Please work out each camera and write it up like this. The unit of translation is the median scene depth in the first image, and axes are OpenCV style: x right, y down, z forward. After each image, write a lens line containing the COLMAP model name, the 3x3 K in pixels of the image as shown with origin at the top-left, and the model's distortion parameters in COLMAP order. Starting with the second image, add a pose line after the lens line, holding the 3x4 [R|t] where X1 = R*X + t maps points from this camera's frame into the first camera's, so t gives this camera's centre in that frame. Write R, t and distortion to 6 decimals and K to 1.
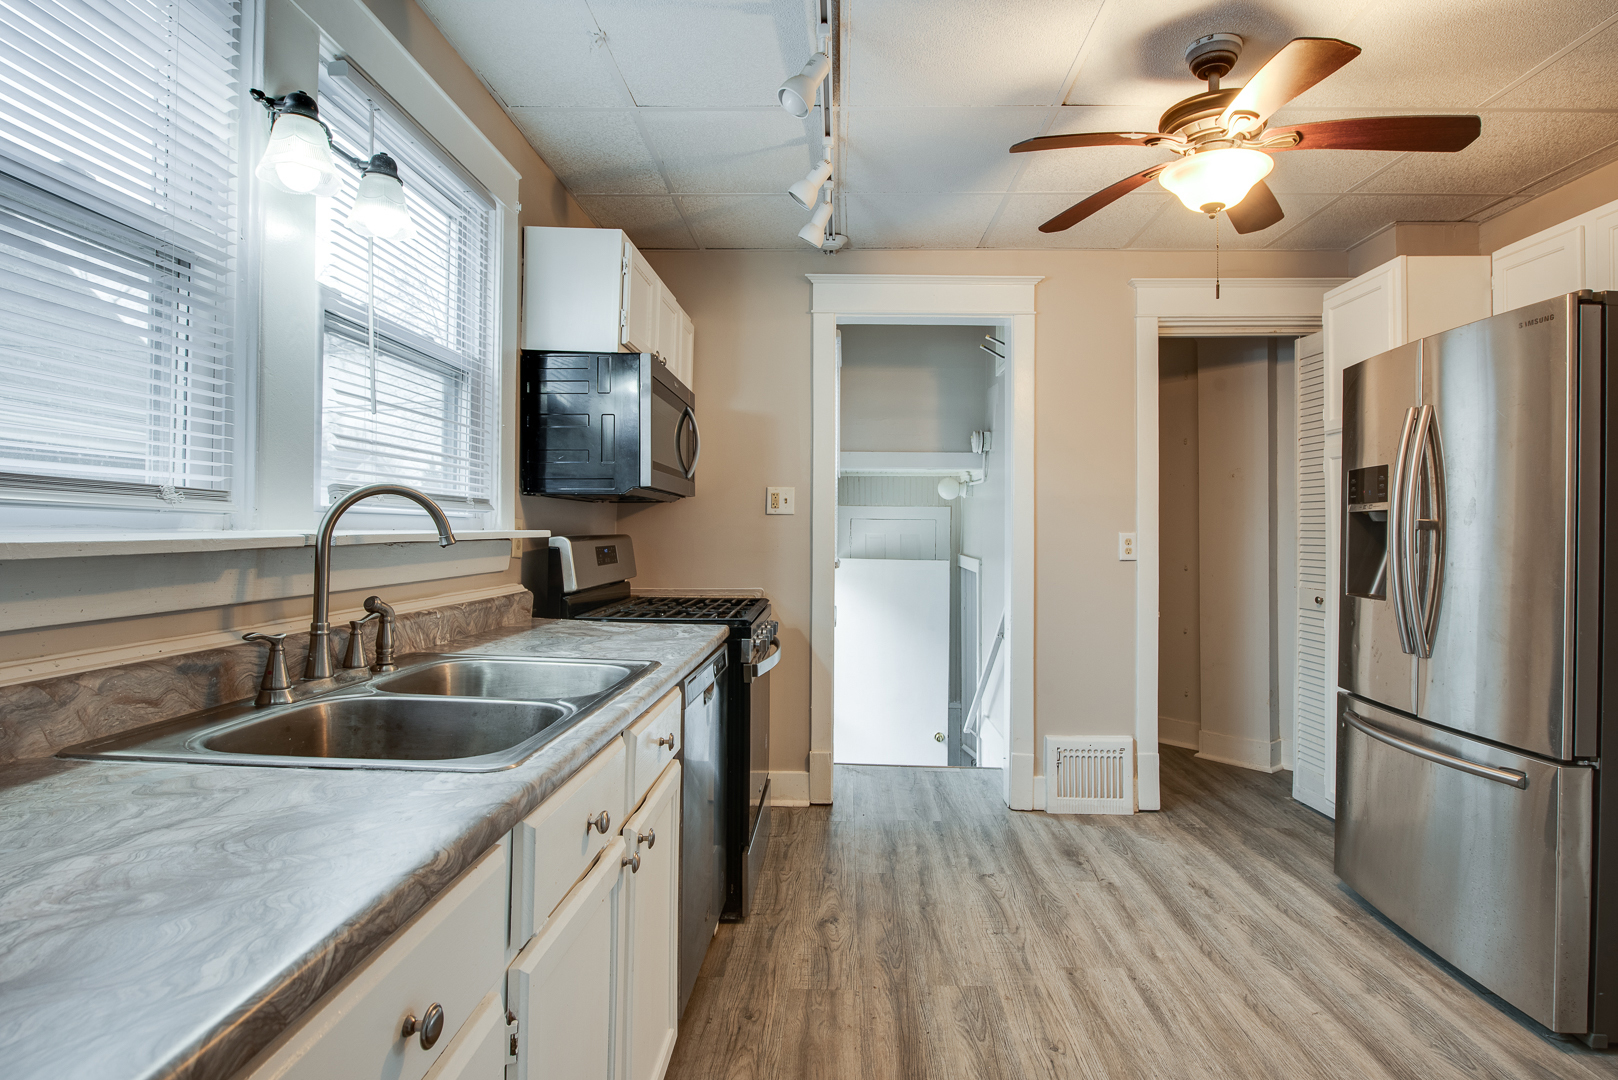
lens RADIAL K [[793.0, 0, 812.5], [0, 793.0, 536.8], [0, 0, 1]] dist [-0.010803, 0.000092]
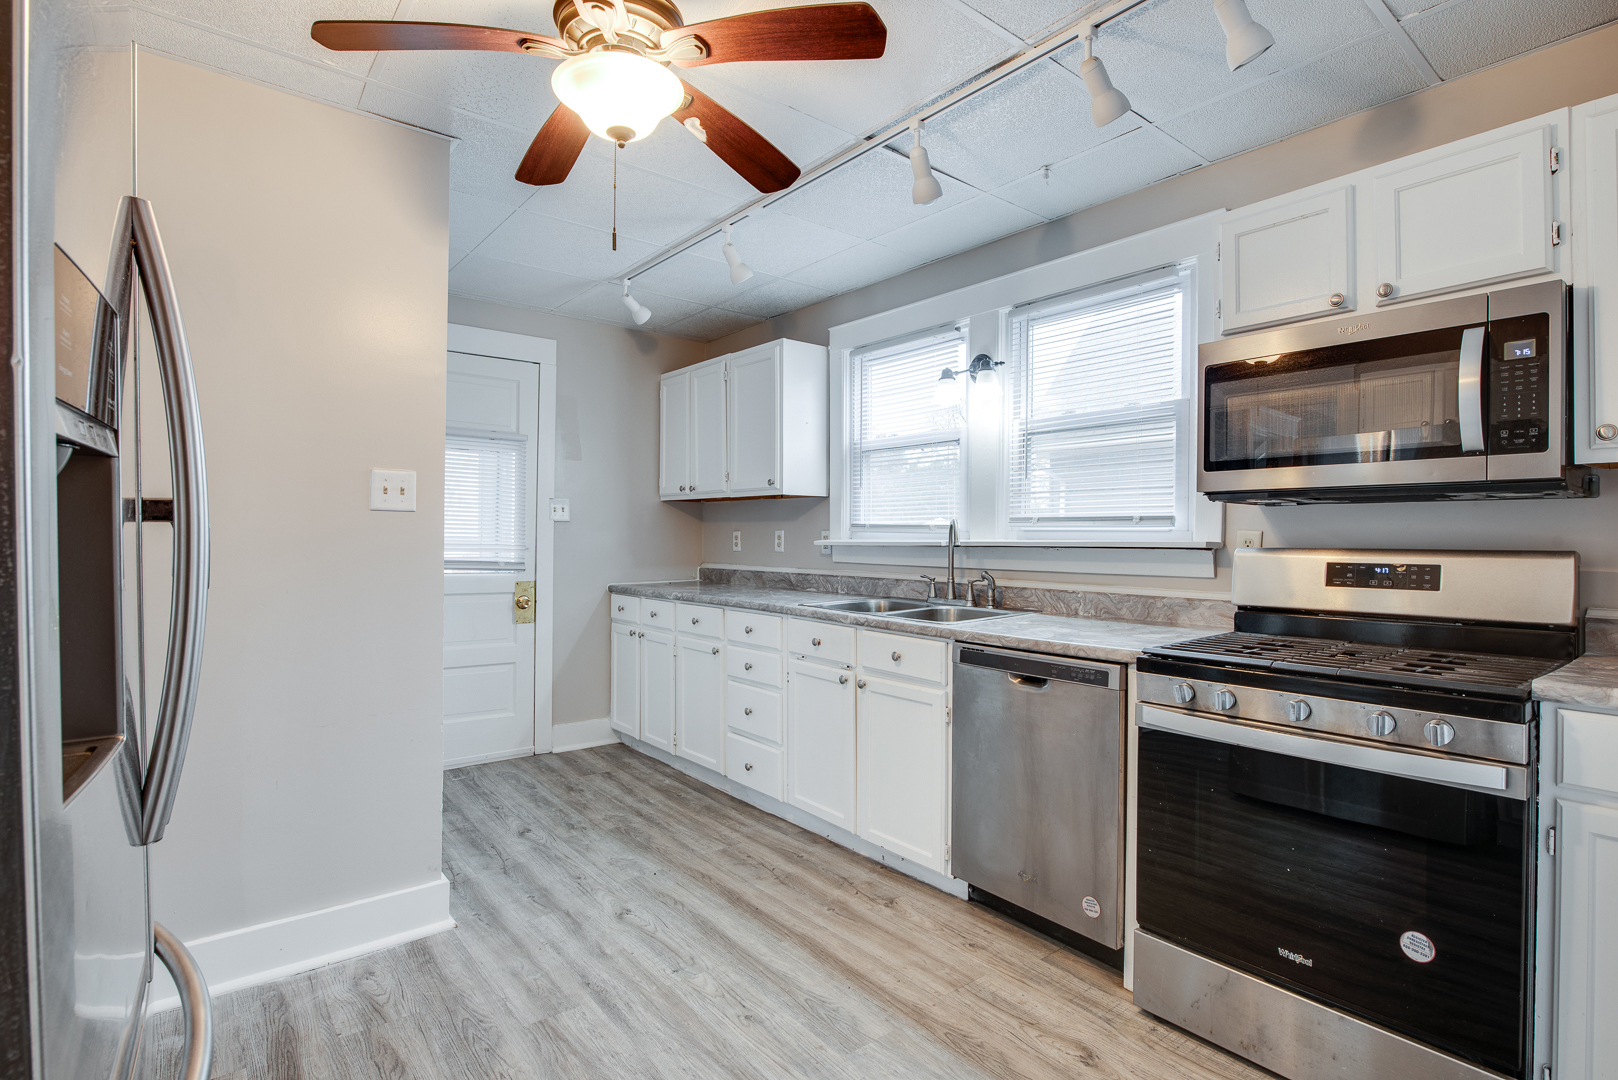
lens RADIAL K [[793.0, 0, 812.6], [0, 793.0, 543.5], [0, 0, 1]] dist [-0.010803, 0.000092]
pose [[-0.756924, -0.007274, -0.653463, 0.890423], [-0.006503, 0.999972, -0.003598, 0.010263], [0.653471, 0.001526, -0.756950, 1.758628]]
